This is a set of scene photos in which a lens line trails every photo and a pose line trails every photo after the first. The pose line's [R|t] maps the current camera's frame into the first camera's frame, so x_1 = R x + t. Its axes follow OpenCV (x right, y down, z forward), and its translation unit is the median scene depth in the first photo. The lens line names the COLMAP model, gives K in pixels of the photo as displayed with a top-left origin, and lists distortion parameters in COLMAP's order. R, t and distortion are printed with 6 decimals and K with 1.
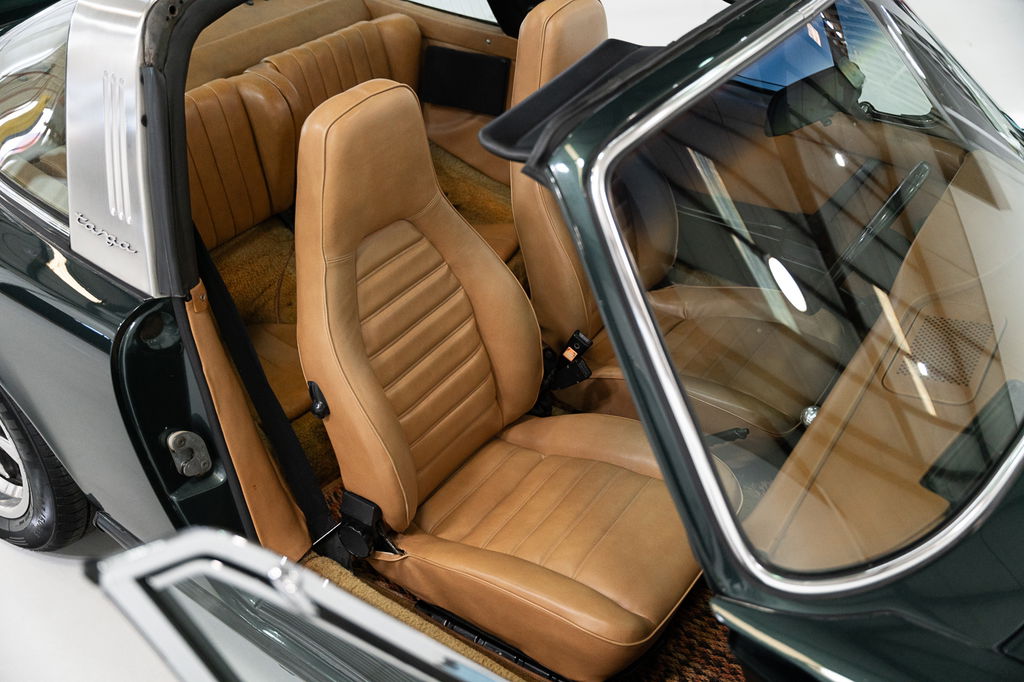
lens RADIAL K [[984.5, 0, 512.3], [0, 984.5, 341.0], [0, 0, 1]] dist [0.003158, 0.000000]
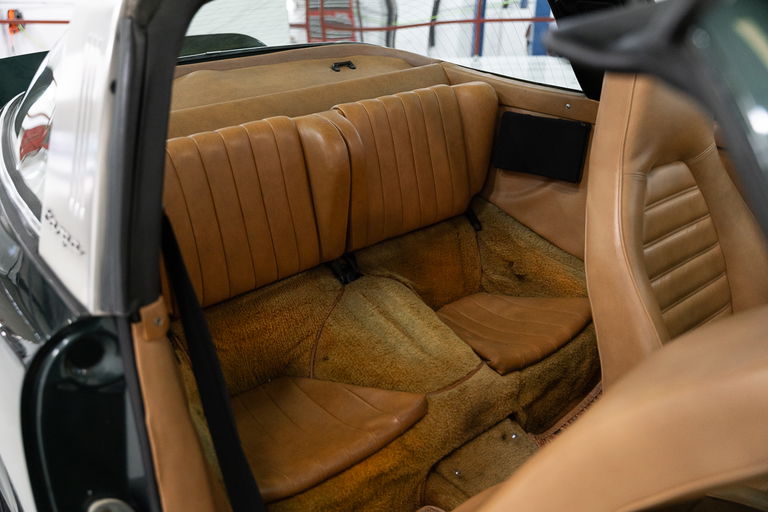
lens RADIAL K [[738.4, 0, 386.4], [0, 738.4, 254.6], [0, 0, 1]] dist [0.003158, 0.000000]
pose [[0.964971, 0.062588, -0.254781, -0.003179], [-0.116173, 0.972666, -0.201061, -0.000135], [0.235233, 0.223616, 0.945865, 0.344179]]
